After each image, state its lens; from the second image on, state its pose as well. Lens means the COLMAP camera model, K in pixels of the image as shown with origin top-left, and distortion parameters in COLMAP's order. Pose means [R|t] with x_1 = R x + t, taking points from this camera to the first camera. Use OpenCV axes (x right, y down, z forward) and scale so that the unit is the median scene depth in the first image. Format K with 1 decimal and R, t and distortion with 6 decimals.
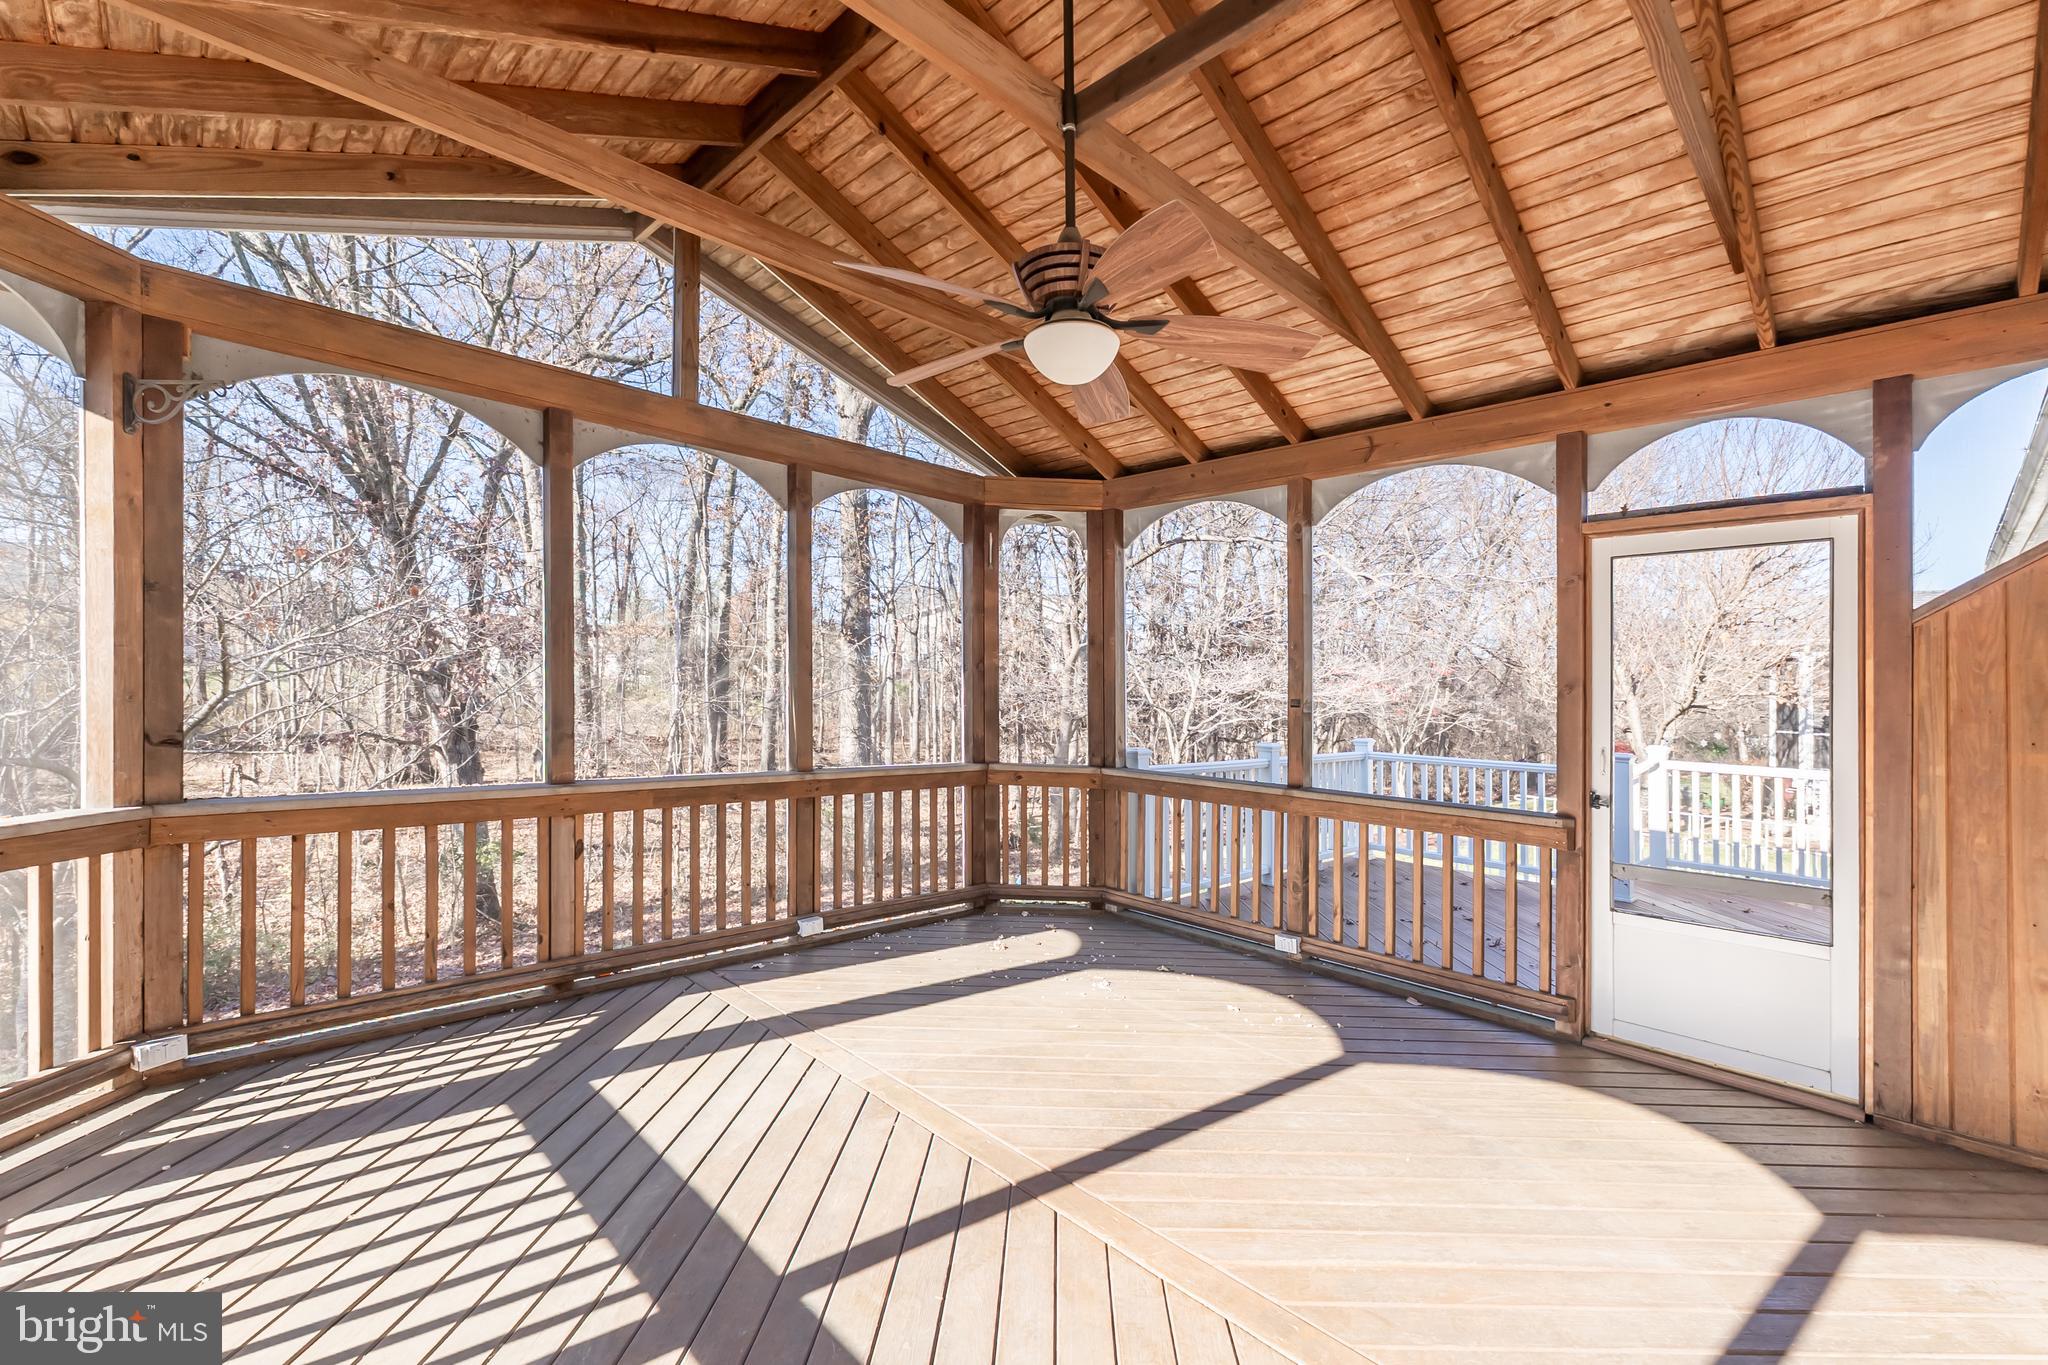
lens RADIAL K [[863.6, 0, 1024.0], [0, 863.6, 682.5], [0, 0, 1]] dist [0.000308, -0.000017]
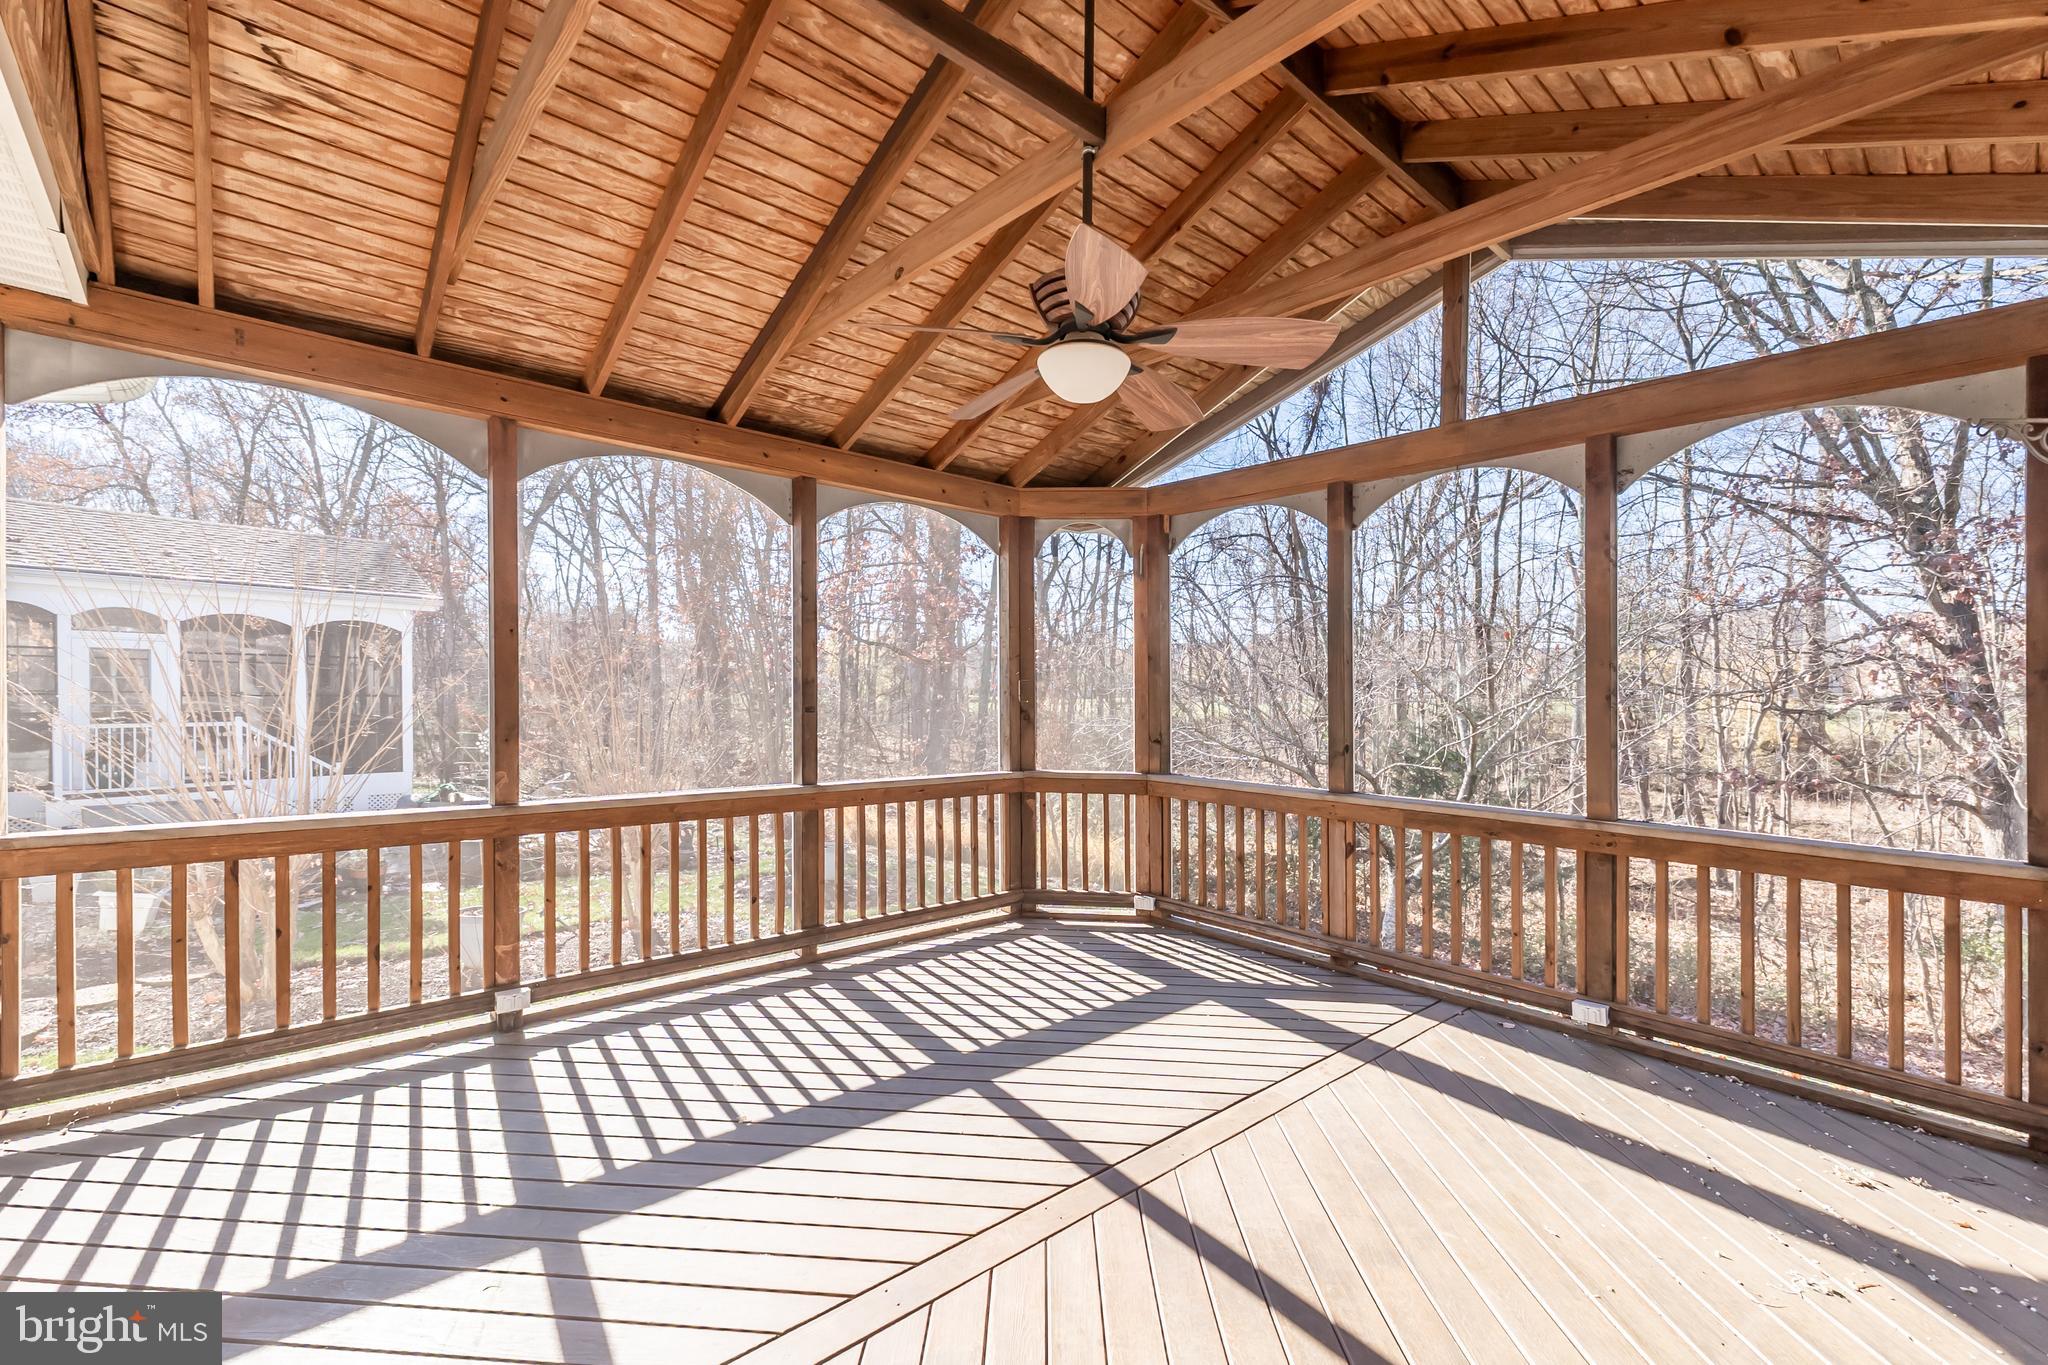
lens RADIAL K [[865.4, 0, 1014.6], [0, 865.4, 719.7], [0, 0, 1]] dist [0.000319, -0.000040]
pose [[-0.045685, 0.003281, -0.998950, 0.883043], [-0.008855, 0.999954, 0.003690, 0.018971], [0.998917, 0.009014, -0.045654, 0.764705]]
